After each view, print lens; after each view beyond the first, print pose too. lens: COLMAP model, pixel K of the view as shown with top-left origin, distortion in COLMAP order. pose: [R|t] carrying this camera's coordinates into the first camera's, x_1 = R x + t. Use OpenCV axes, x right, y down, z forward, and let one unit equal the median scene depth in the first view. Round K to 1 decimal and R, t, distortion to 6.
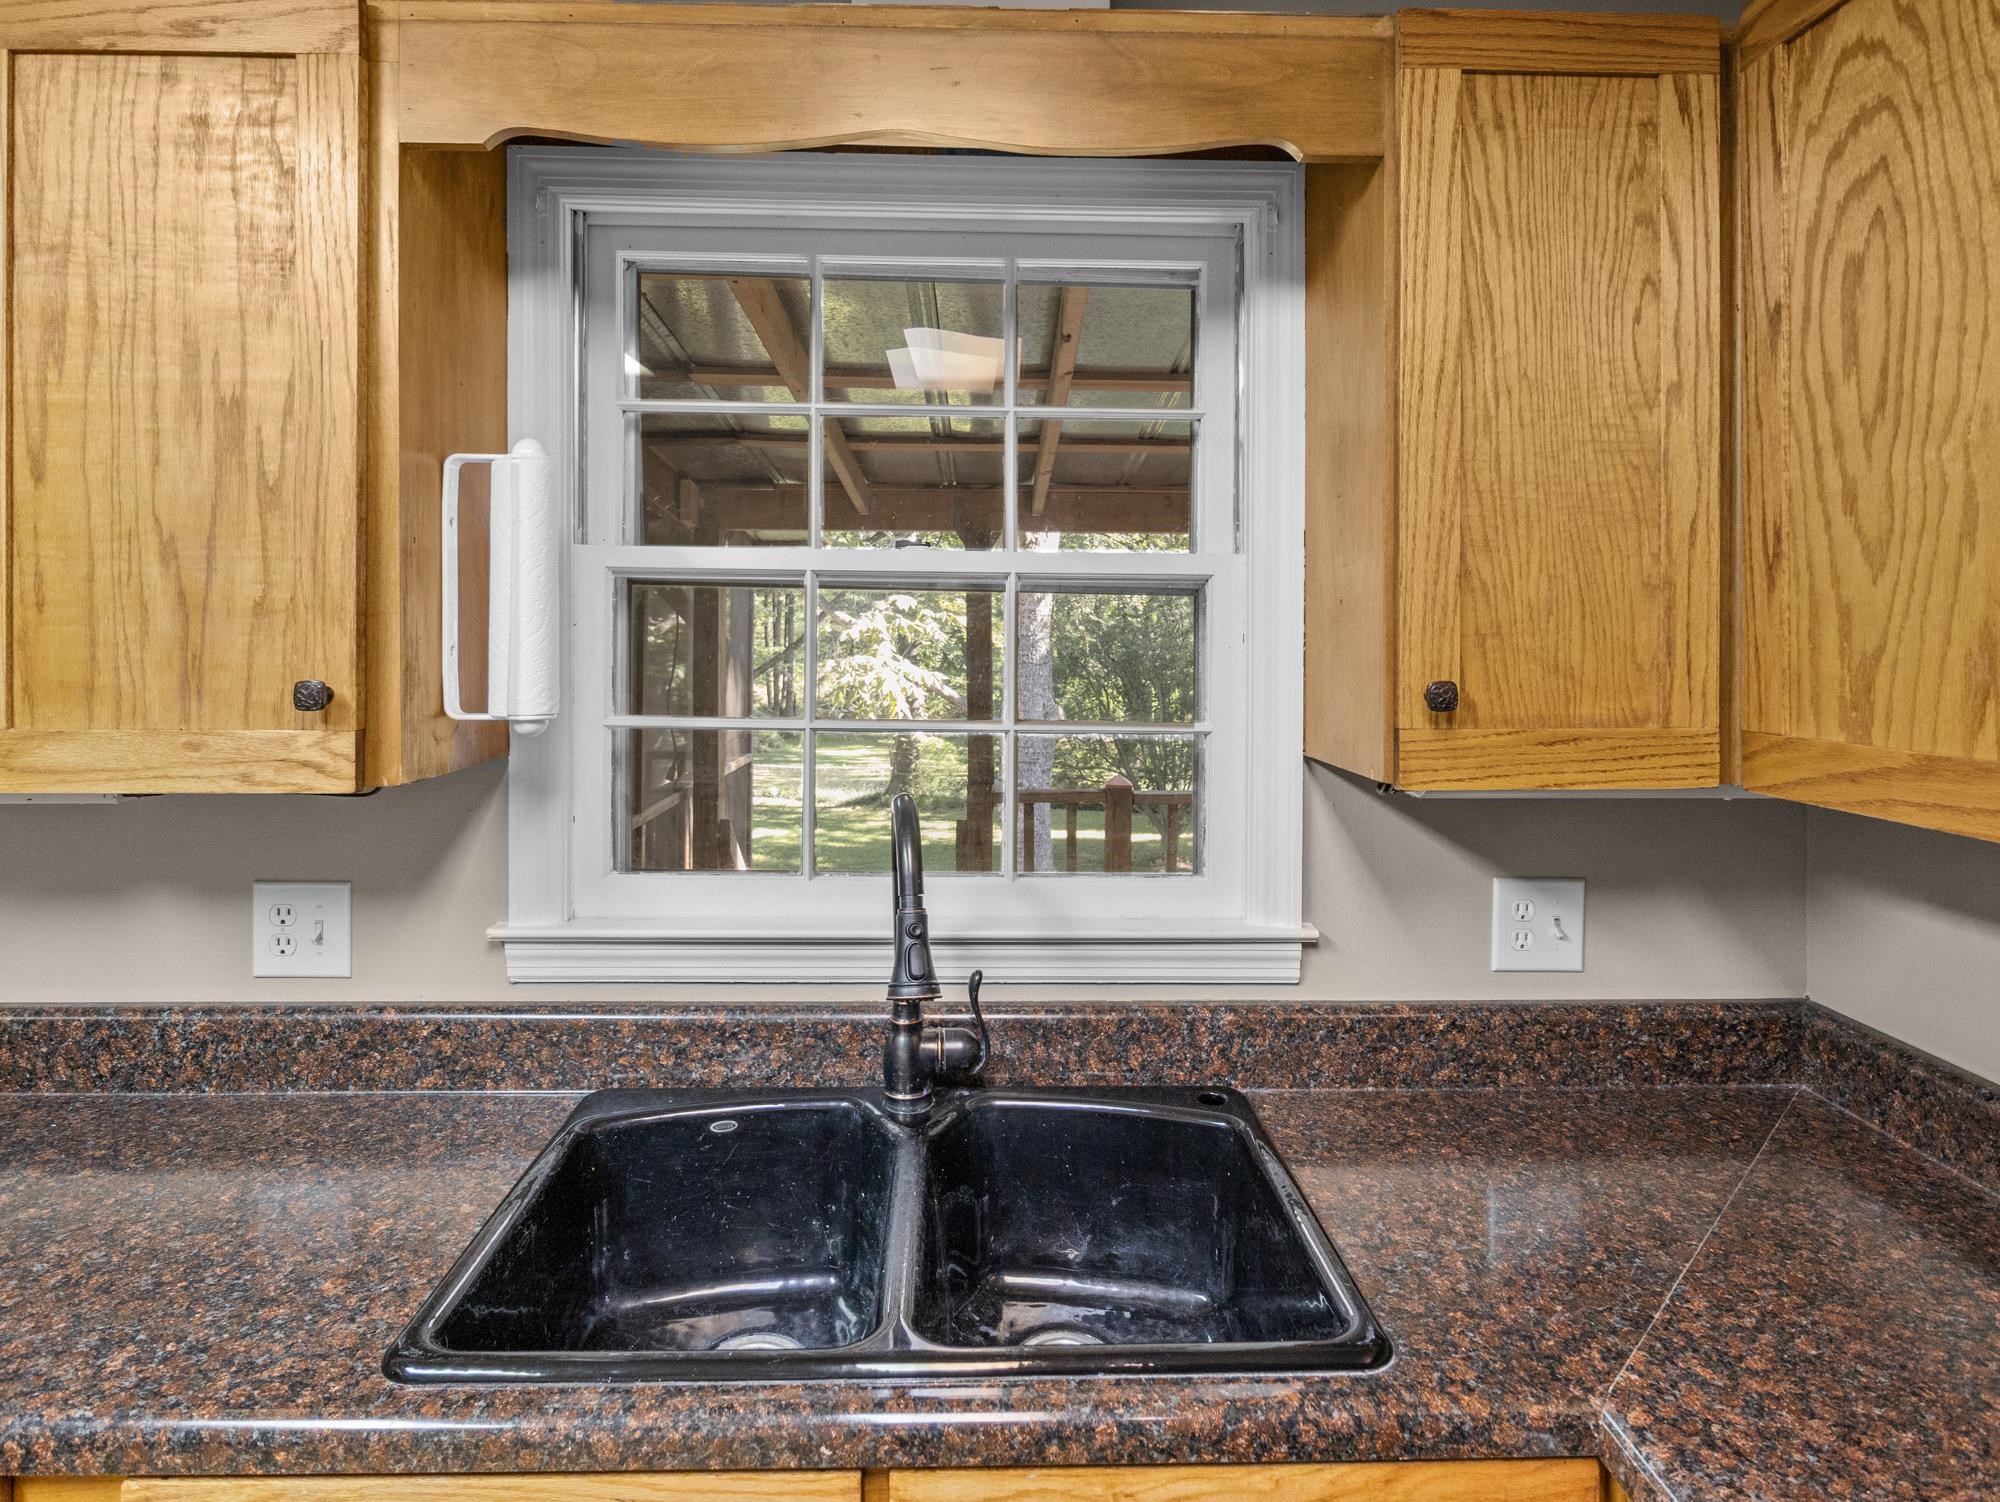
lens RADIAL K [[1193.7, 0, 1005.0], [0, 1193.7, 643.3], [0, 0, 1]] dist [-0.007148, -0.000721]
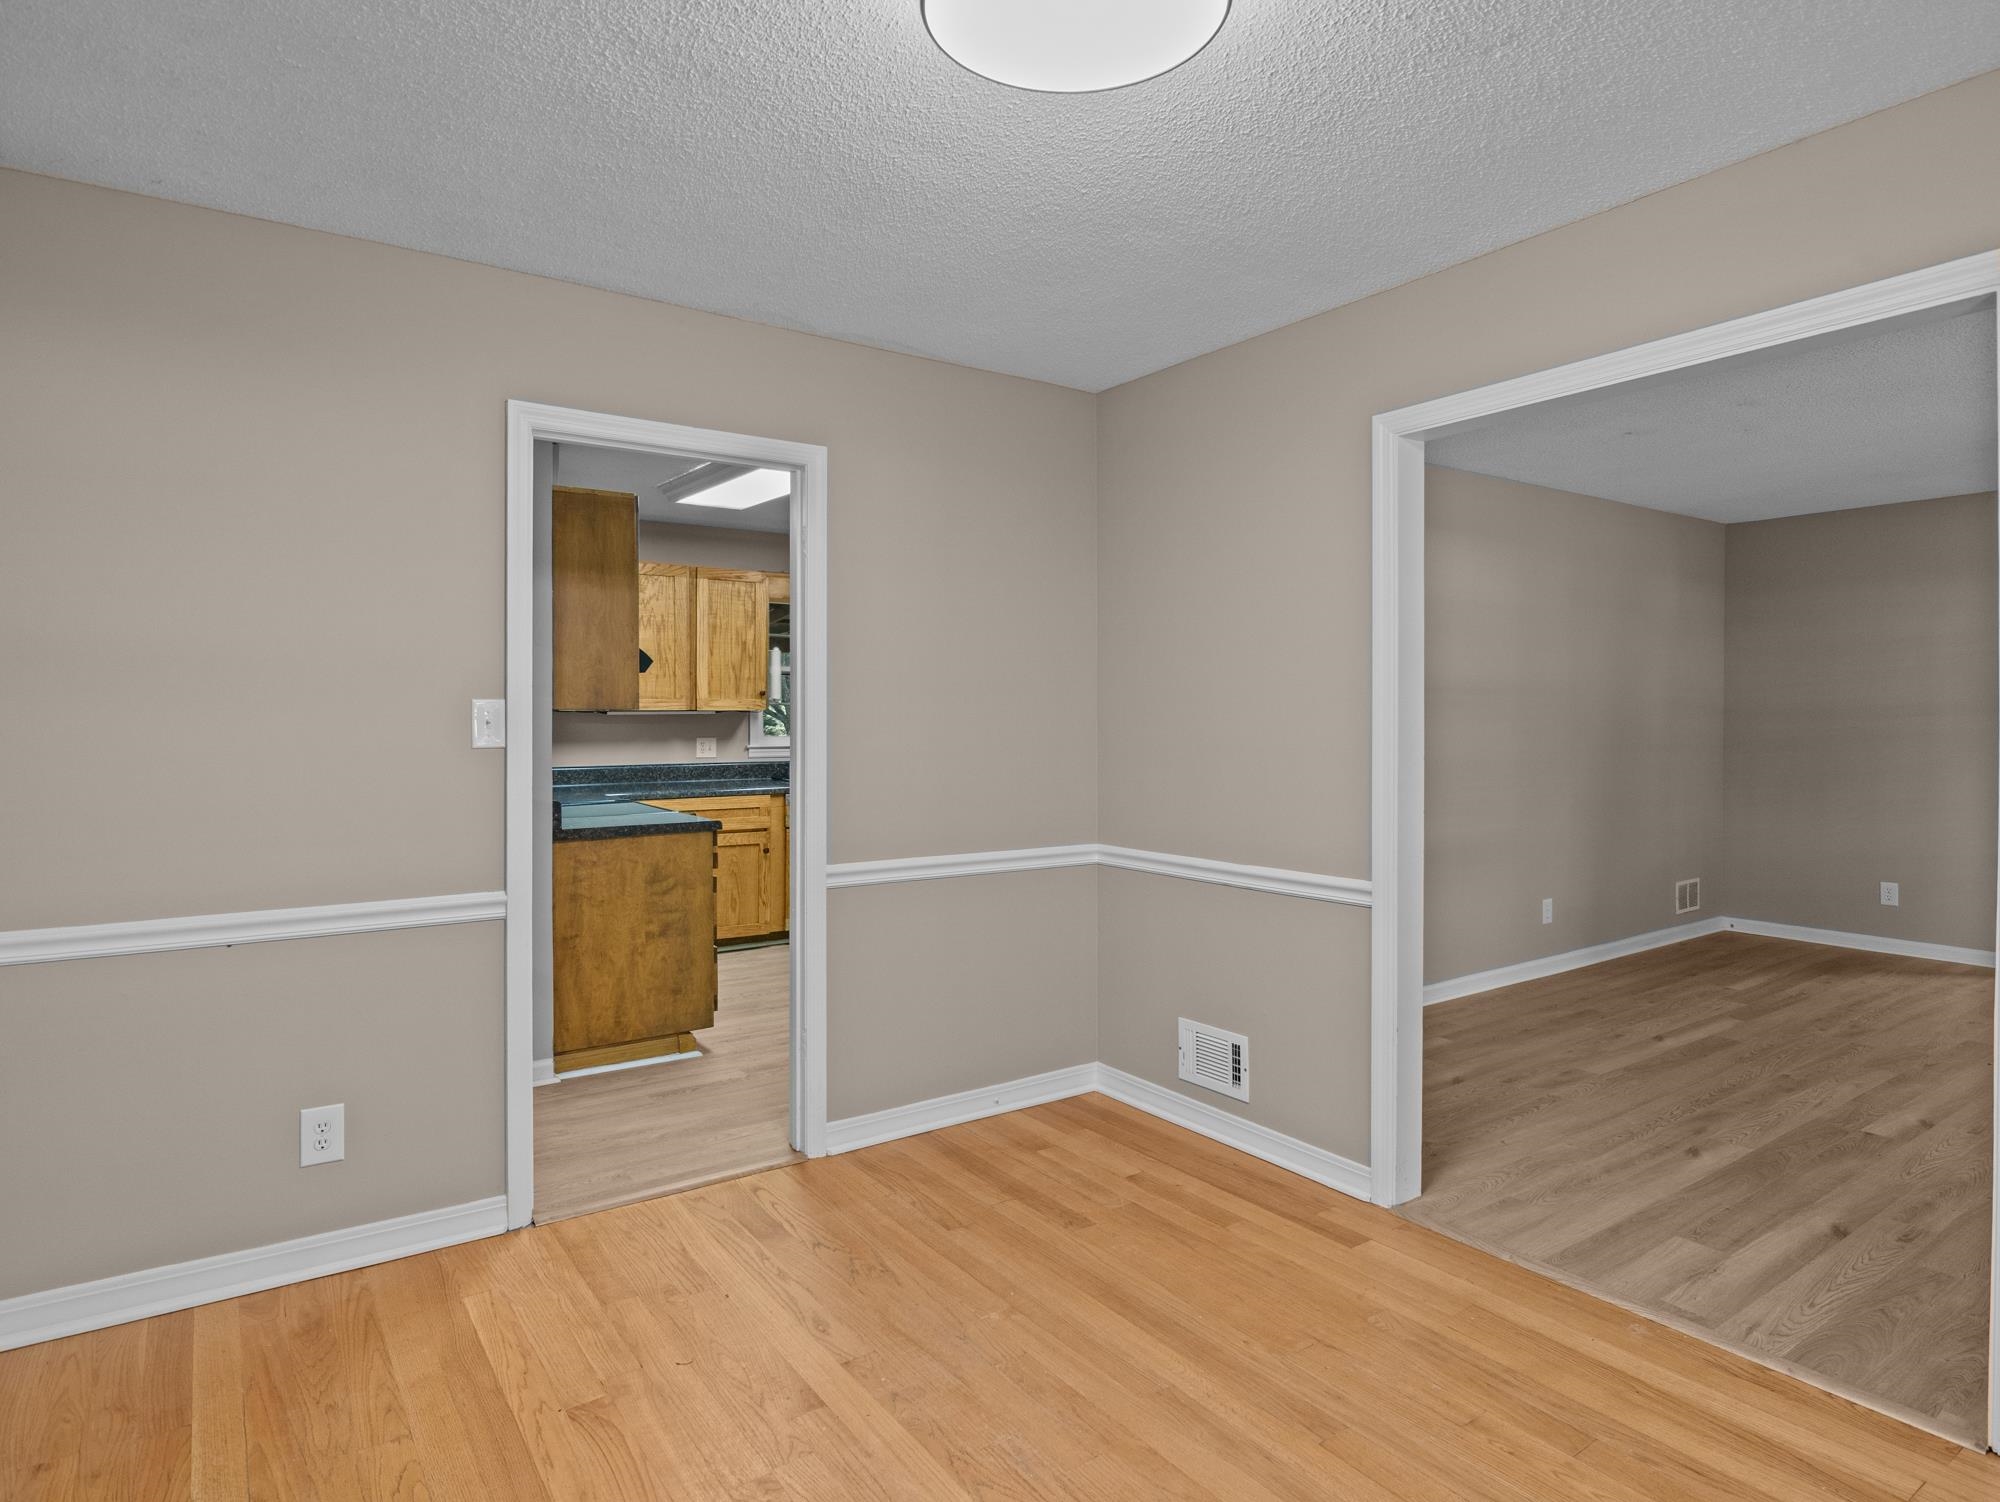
lens RADIAL K [[1133.8, 0, 1007.3], [0, 1133.8, 729.6], [0, 0, 1]] dist [-0.001691, -0.000119]
pose [[0.837879, -0.009289, 0.545777, -2.535753], [0.008762, 0.999955, 0.003568, 0.207099], [-0.545785, 0.001793, 0.837923, -4.203469]]
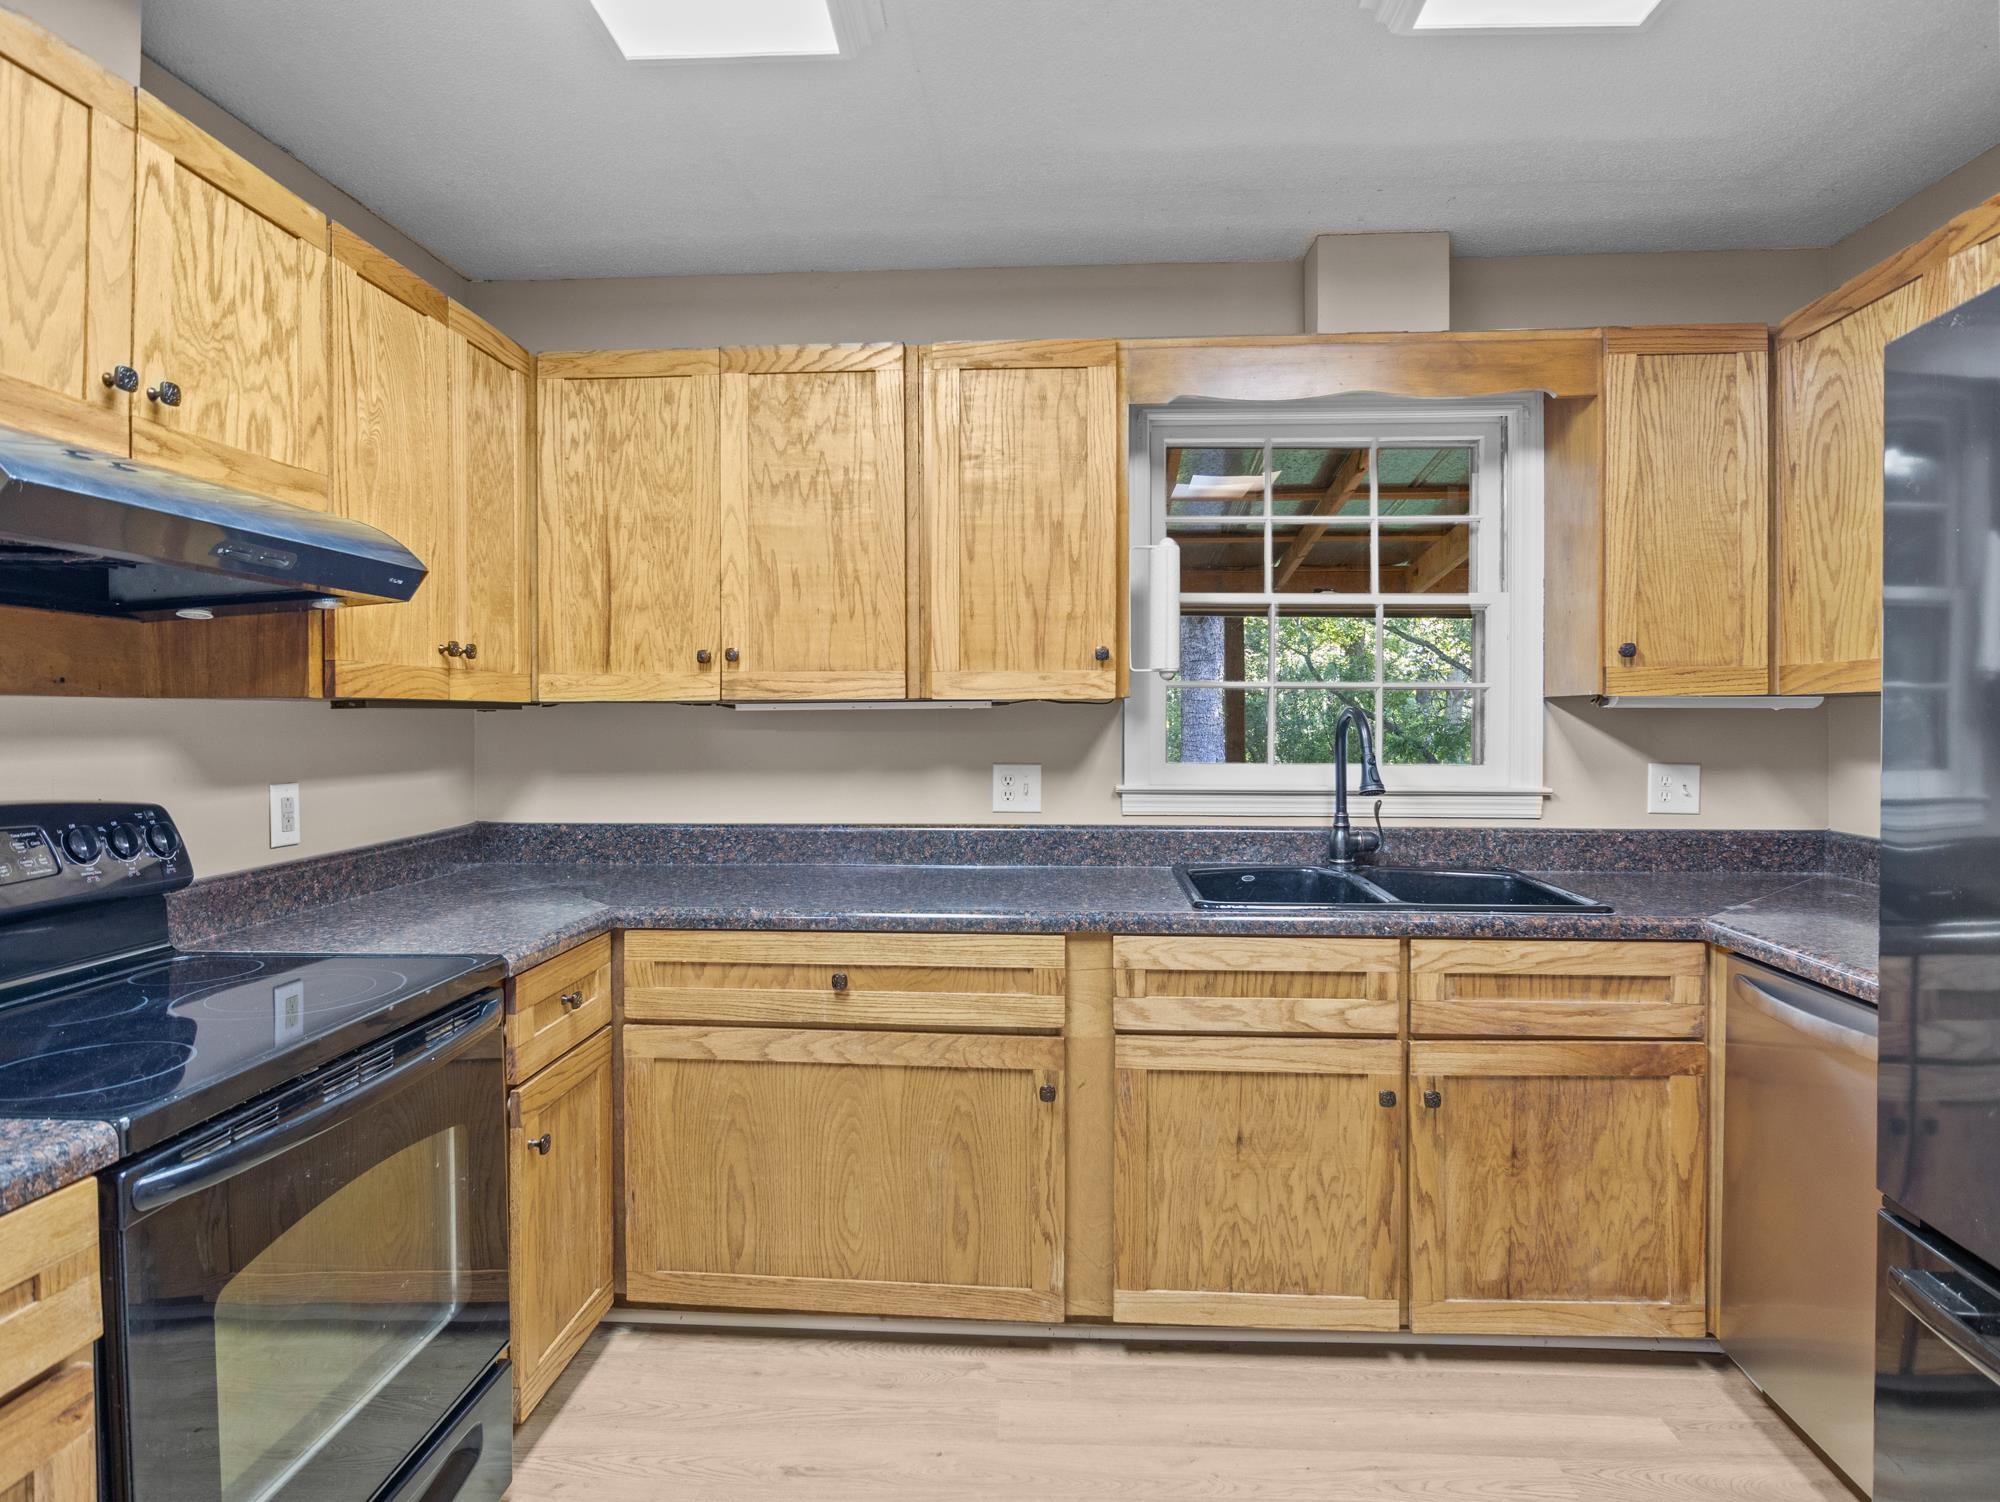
lens RADIAL K [[1133.8, 0, 1007.3], [0, 1133.8, 729.6], [0, 0, 1]] dist [-0.001691, -0.000119]
pose [[0.994962, -0.002182, -0.100232, -0.524398], [0.002307, 0.999997, 0.001132, 0.177403], [0.100229, -0.001357, 0.994963, -1.104523]]
